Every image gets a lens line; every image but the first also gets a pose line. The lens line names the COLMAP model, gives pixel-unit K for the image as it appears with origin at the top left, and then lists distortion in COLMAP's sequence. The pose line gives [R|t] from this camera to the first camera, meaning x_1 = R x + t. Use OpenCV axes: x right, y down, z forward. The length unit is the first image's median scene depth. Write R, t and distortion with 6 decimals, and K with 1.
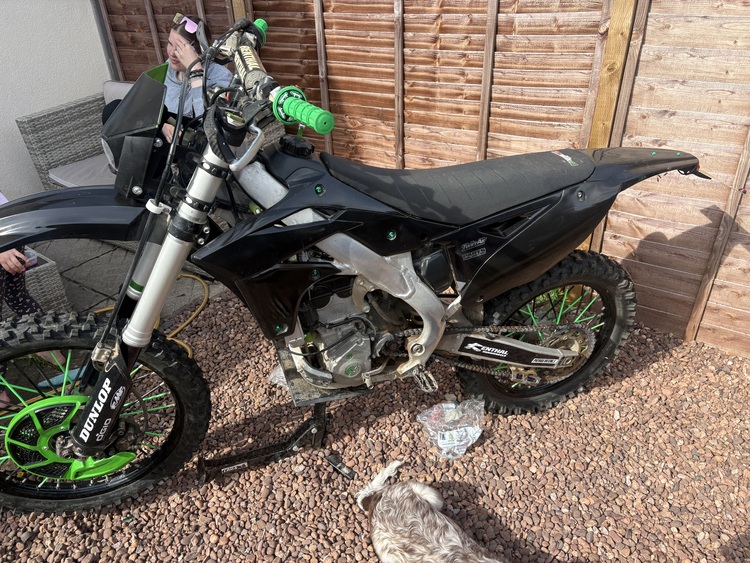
lens RADIAL K [[584.8, 0, 375.0], [0, 584.8, 281.5], [0, 0, 1]] dist [0.018786, -0.003889]
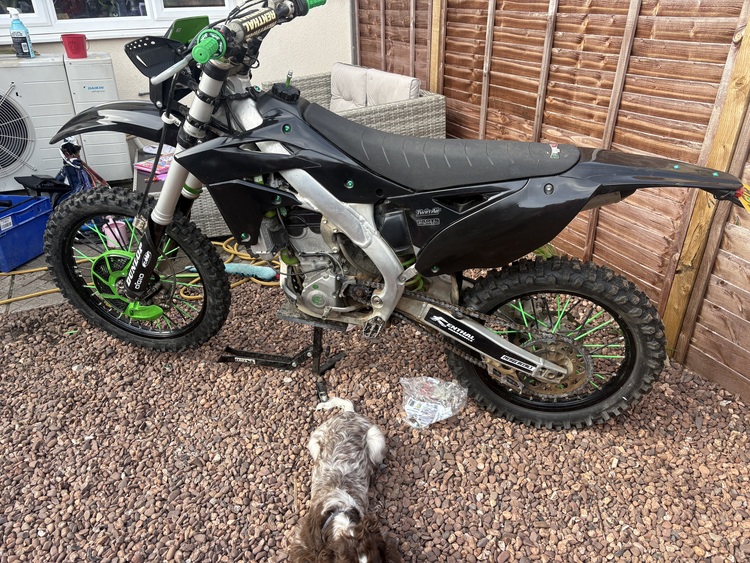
lens RADIAL K [[584.8, 0, 375.0], [0, 584.8, 281.5], [0, 0, 1]] dist [0.018786, -0.003889]
pose [[0.842842, 0.264339, -0.468766, 0.386634], [-0.277564, 0.959781, 0.042164, 0.024359], [0.461059, 0.094576, 0.882315, 0.024248]]
